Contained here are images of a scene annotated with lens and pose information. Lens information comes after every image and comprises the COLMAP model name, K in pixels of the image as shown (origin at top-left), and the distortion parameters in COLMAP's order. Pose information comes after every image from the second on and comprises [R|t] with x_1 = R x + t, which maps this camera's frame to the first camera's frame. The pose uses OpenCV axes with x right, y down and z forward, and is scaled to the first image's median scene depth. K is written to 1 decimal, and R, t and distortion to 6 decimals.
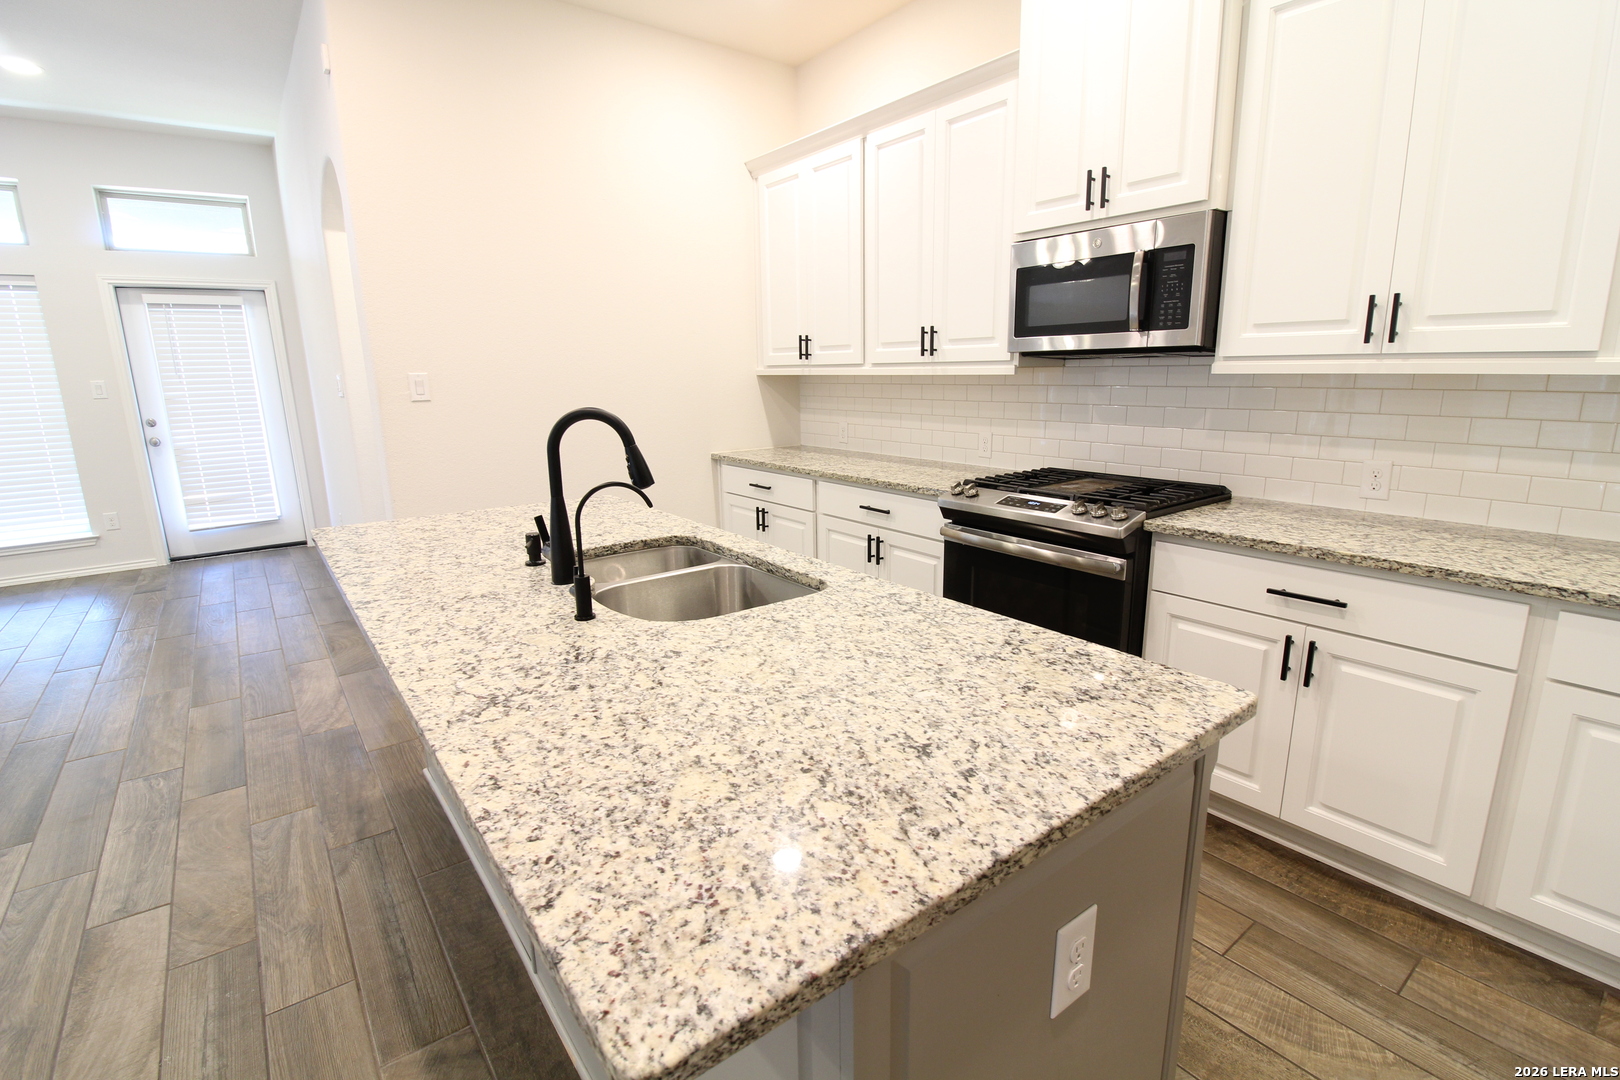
lens RADIAL K [[755.2, 0, 824.7], [0, 755.2, 540.2], [0, 0, 1]] dist [-0.000378, -0.013267]
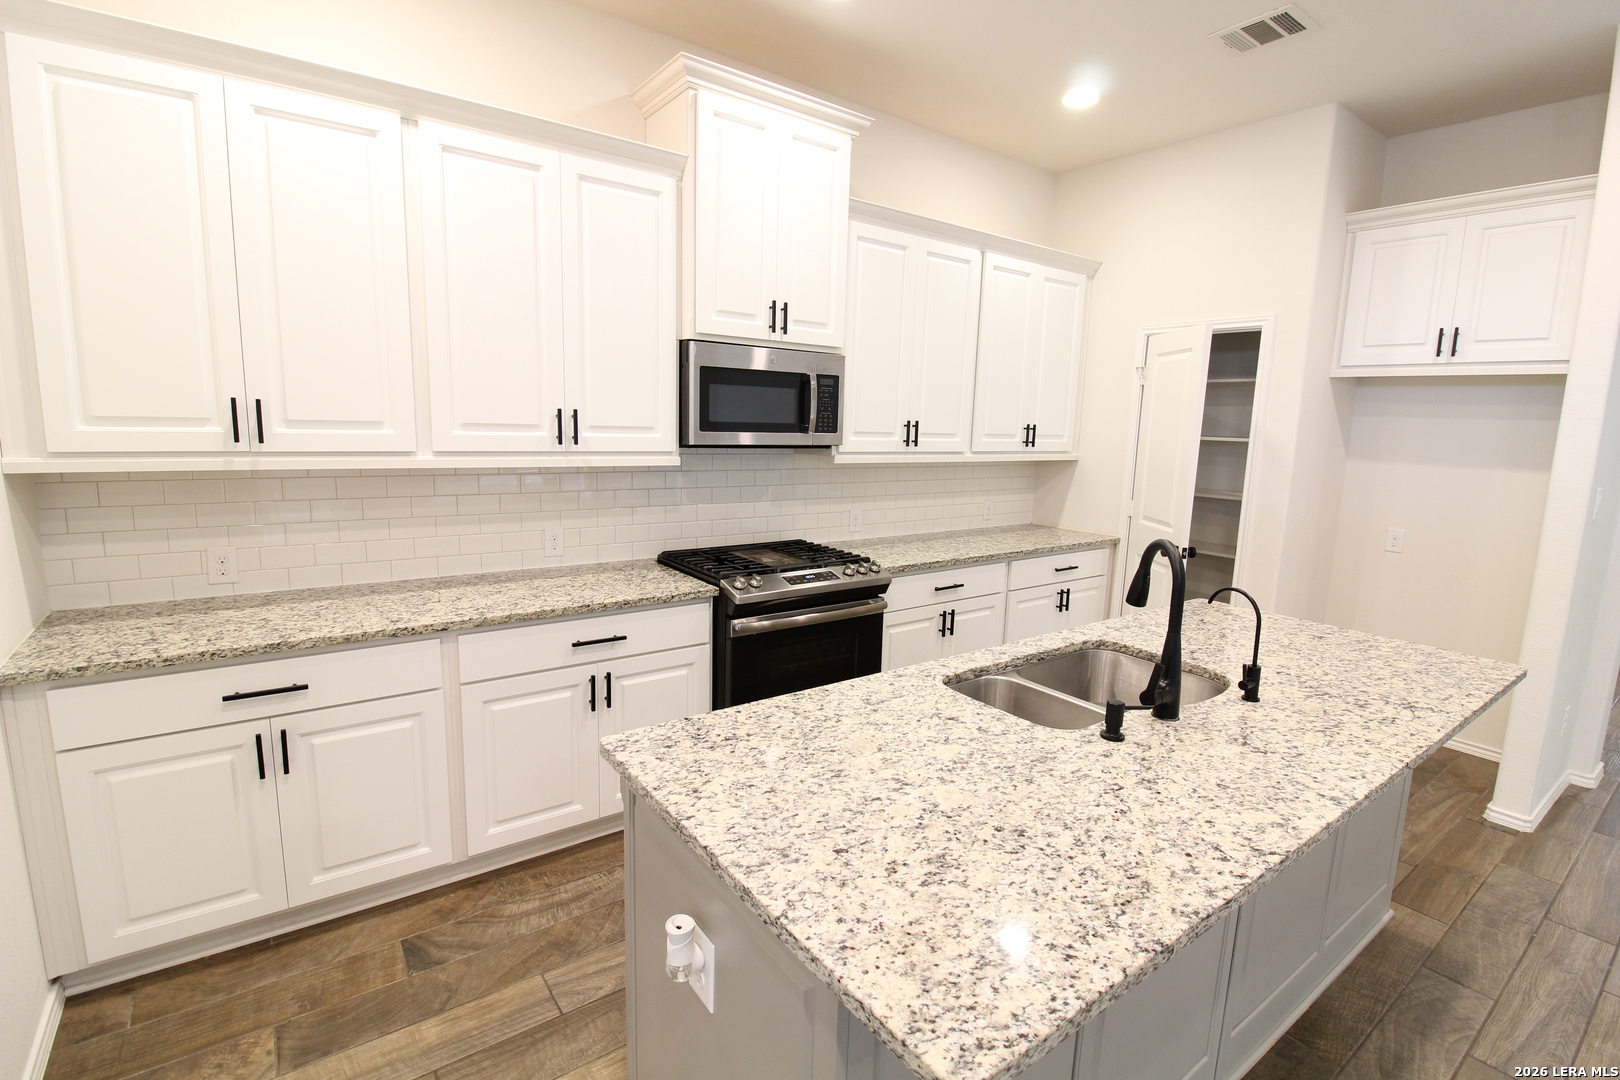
lens RADIAL K [[753.7, 0, 826.9], [0, 753.7, 536.4], [0, 0, 1]] dist [0.001668, -0.013574]
pose [[0.015496, -0.142787, 0.989632, -0.830258], [0.187600, 0.972589, 0.137391, -0.252295], [-0.982123, 0.183526, 0.041858, 0.864934]]
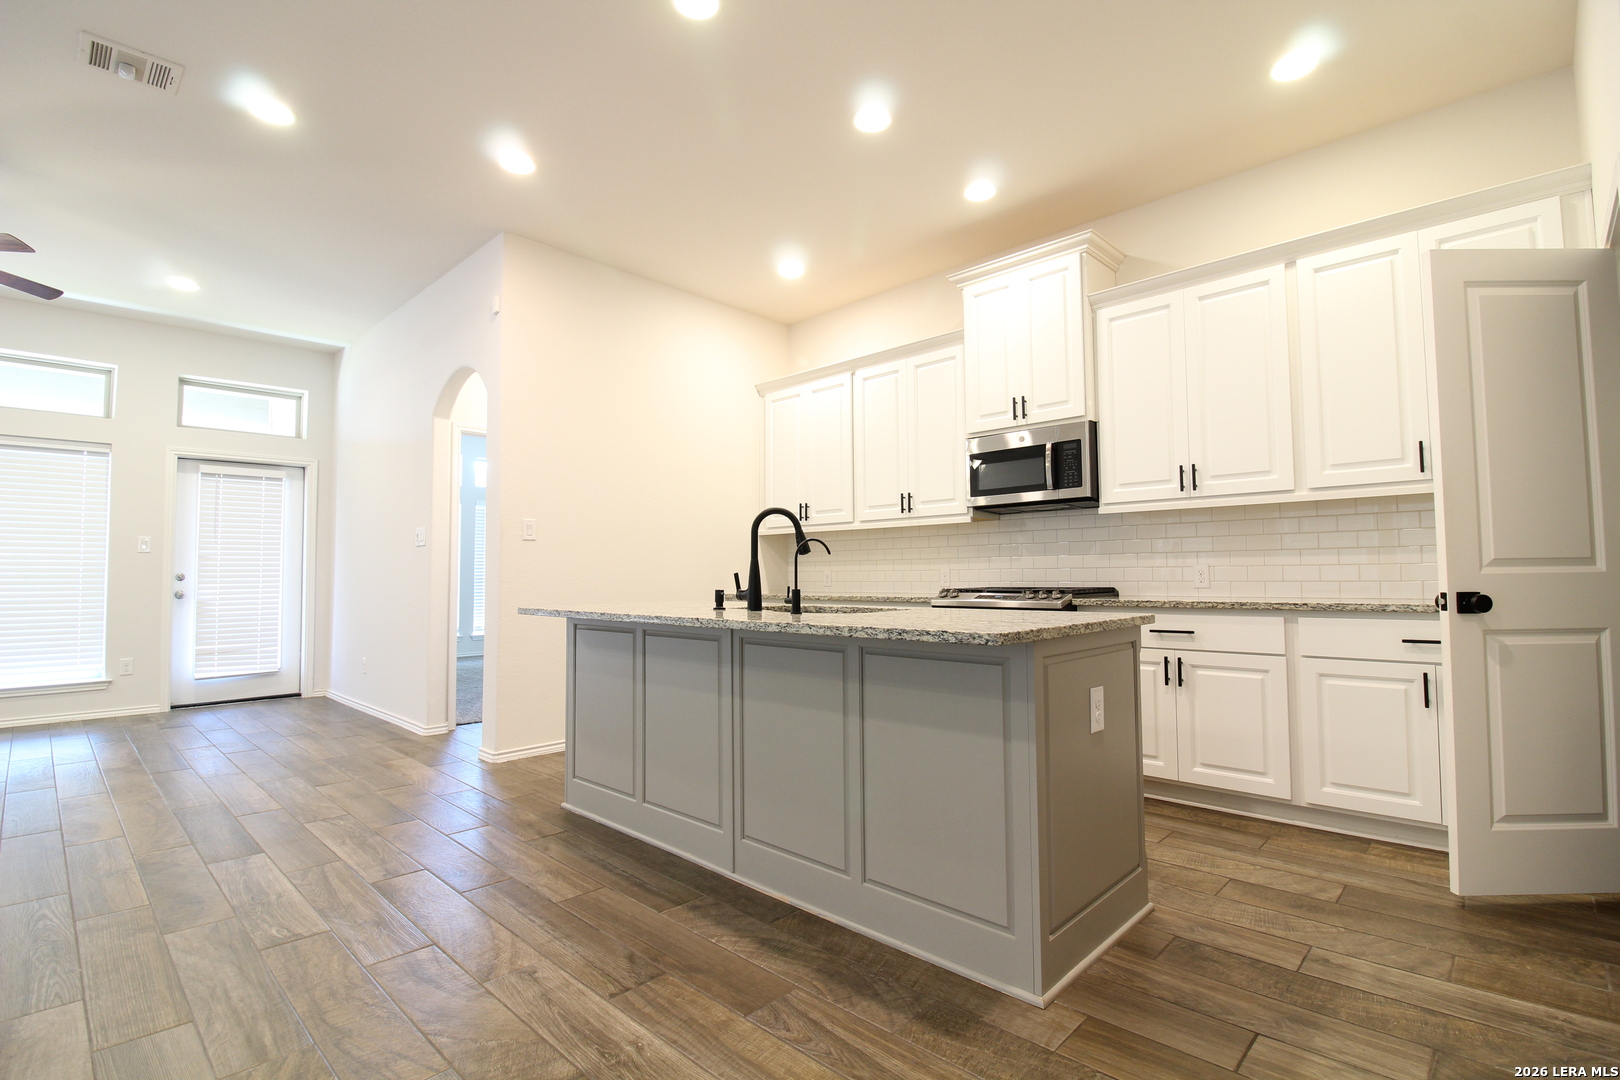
lens RADIAL K [[753.7, 0, 826.9], [0, 753.7, 536.4], [0, 0, 1]] dist [0.001668, -0.013574]
pose [[0.988188, 0.012463, 0.152741, -0.281964], [0.029437, 0.962690, -0.269001, 0.219671], [-0.150395, 0.270319, 0.950952, -0.400655]]
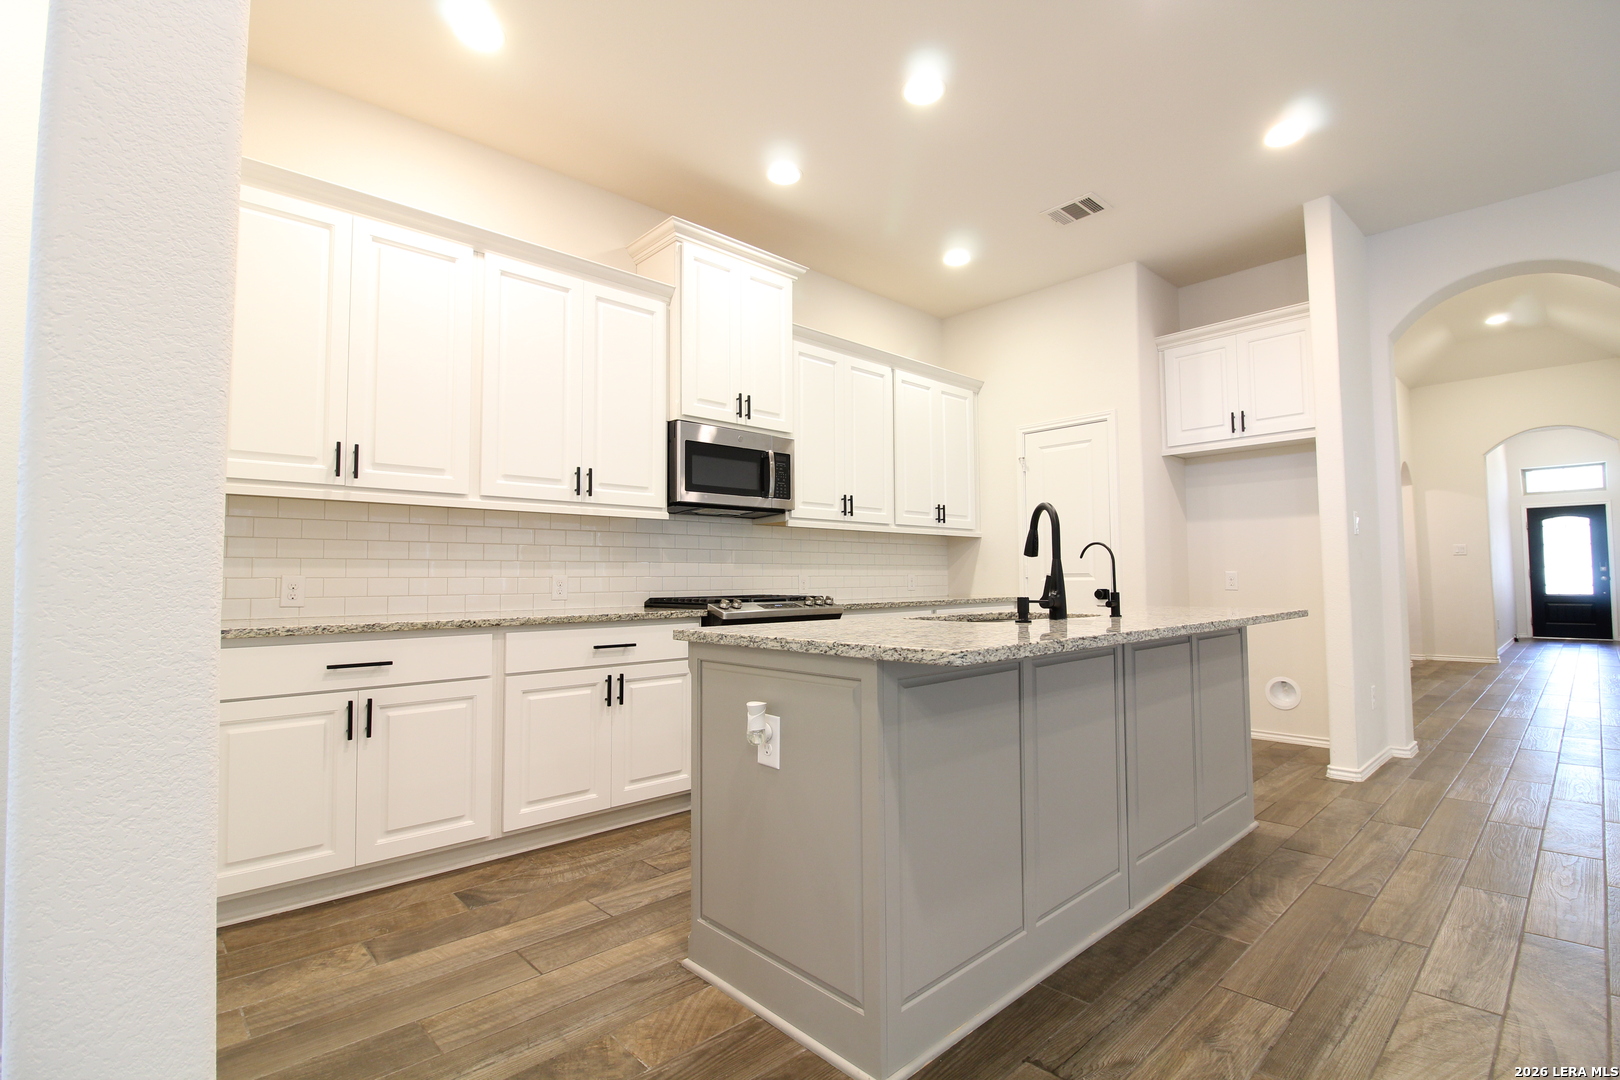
lens RADIAL K [[752.2, 0, 825.3], [0, 752.2, 539.1], [0, 0, 1]] dist [0.001497, -0.013050]
pose [[-0.103231, 0.067493, 0.992365, -1.097322], [0.227768, 0.972789, -0.042468, -0.085561], [-0.968228, 0.221645, -0.115794, 0.995165]]
